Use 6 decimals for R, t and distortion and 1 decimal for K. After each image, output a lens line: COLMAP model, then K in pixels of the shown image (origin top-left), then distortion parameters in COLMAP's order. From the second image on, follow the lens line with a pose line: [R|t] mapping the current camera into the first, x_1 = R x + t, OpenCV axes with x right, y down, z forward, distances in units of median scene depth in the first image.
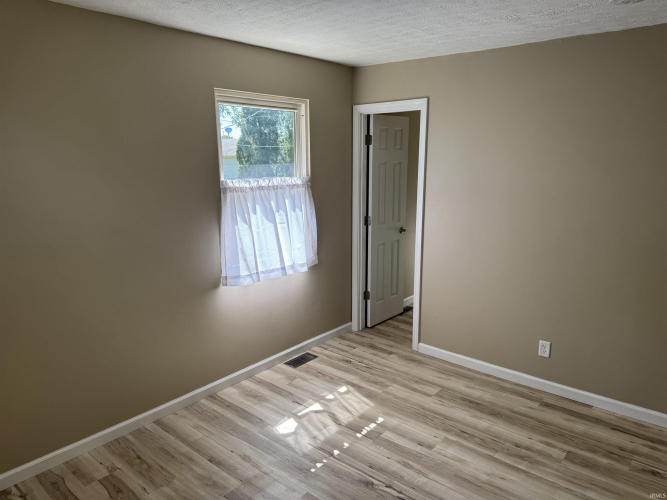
lens RADIAL K [[477.4, 0, 328.0], [0, 477.4, 251.3], [0, 0, 1]] dist [0.075755, -0.060759]
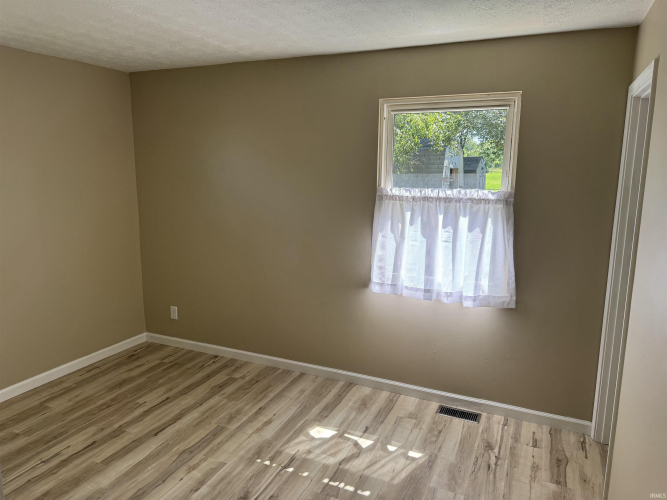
lens RADIAL K [[477.4, 0, 327.6], [0, 477.4, 245.7], [0, 0, 1]] dist [0.075755, -0.060759]
pose [[0.265837, 0.167968, -0.949272, 0.715187], [-0.198473, 0.973145, 0.116611, -0.118091], [0.943366, 0.157406, 0.292035, 0.586926]]
